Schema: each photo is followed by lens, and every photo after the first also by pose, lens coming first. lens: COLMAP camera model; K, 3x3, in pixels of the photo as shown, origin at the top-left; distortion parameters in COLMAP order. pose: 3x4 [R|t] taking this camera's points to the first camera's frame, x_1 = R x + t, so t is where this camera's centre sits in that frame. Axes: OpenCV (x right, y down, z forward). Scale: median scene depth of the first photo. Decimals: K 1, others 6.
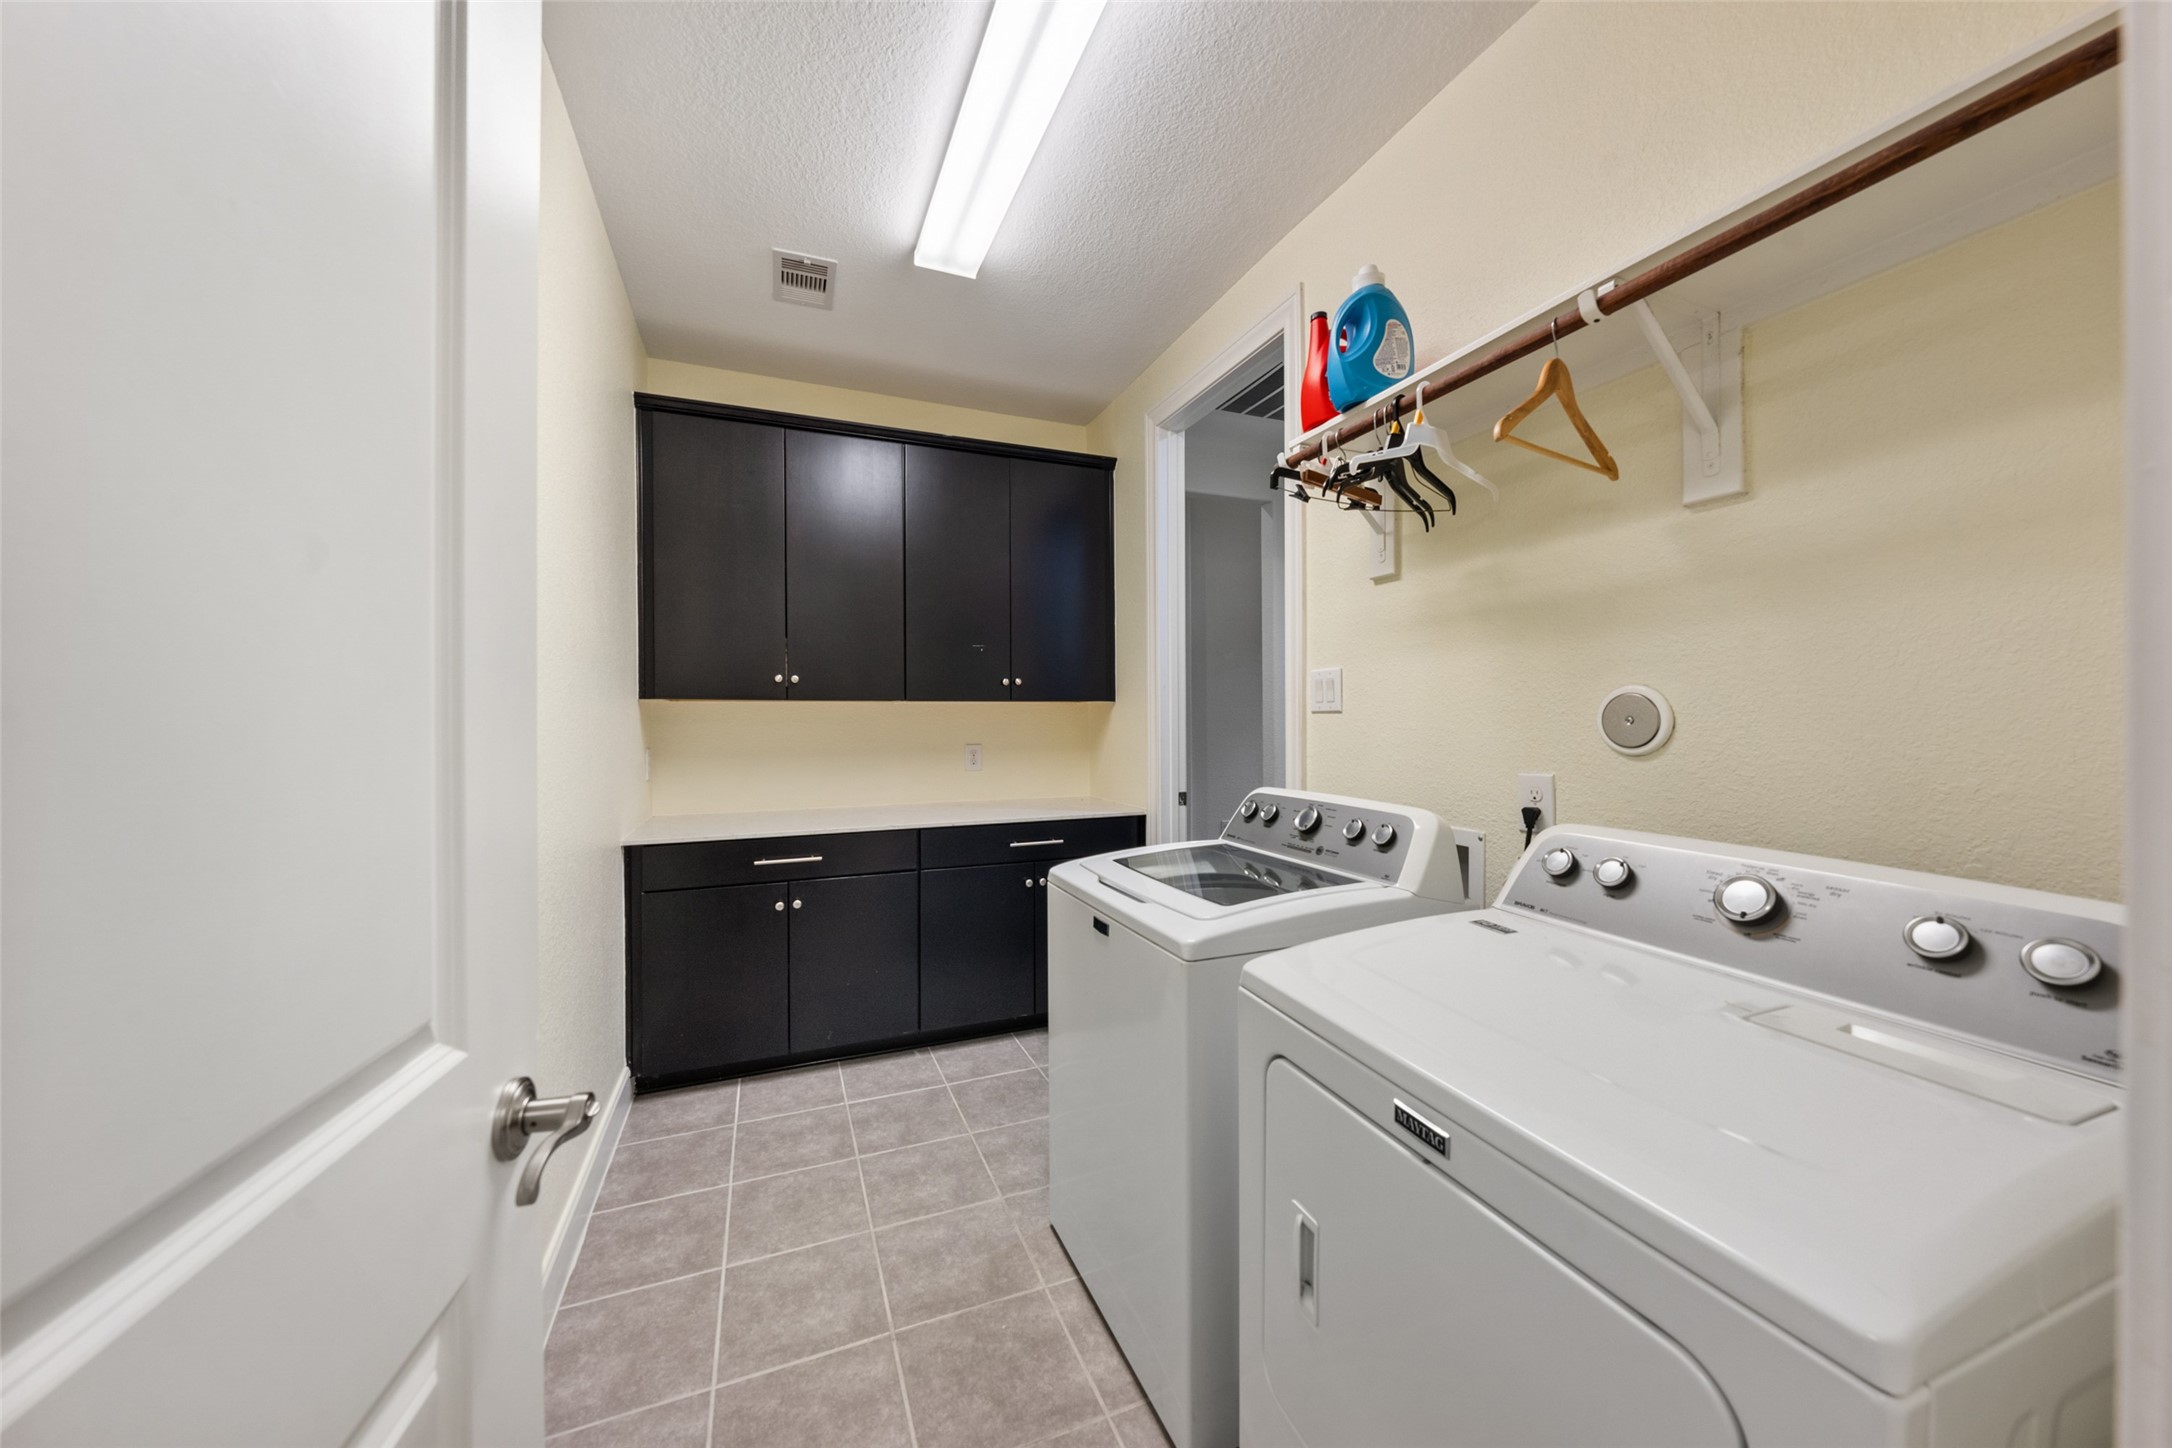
lens RADIAL K [[750.5, 0, 1074.7], [0, 750.5, 719.3], [0, 0, 1]] dist [-0.006358, 0.000122]
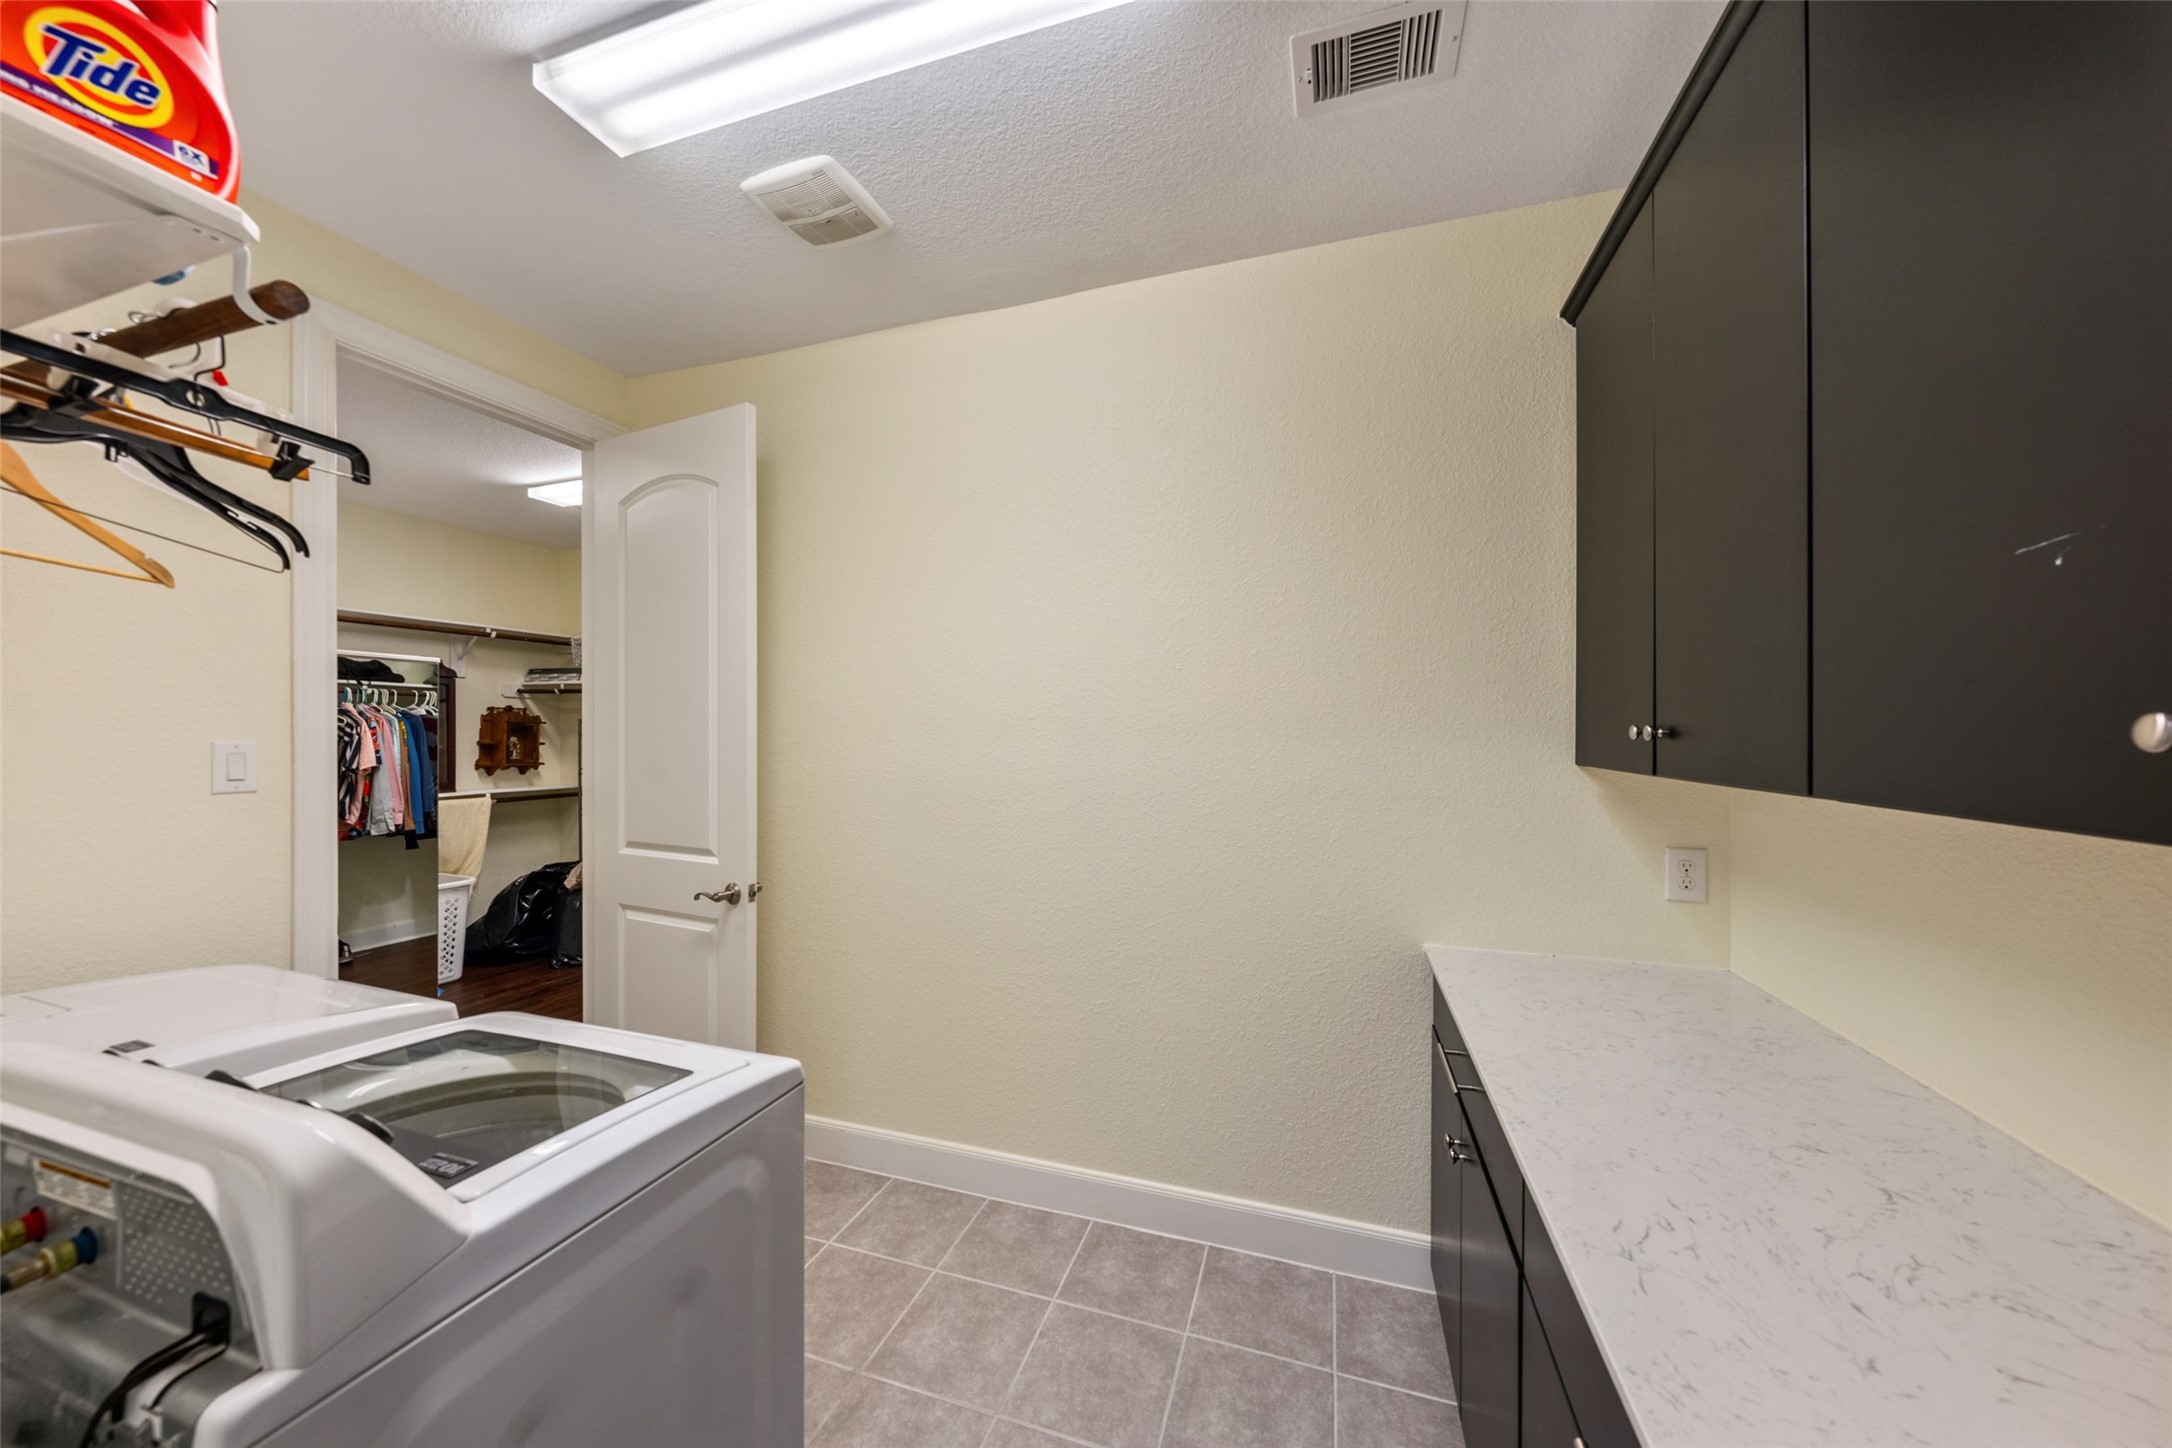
lens RADIAL K [[750.5, 0, 1083.1], [0, 750.5, 730.6], [0, 0, 1]] dist [-0.006358, 0.000122]
pose [[-0.652487, 0.001445, -0.757798, 0.324340], [0.001212, 0.999999, 0.000863, -0.093304], [0.757799, -0.000355, -0.652488, 1.749565]]
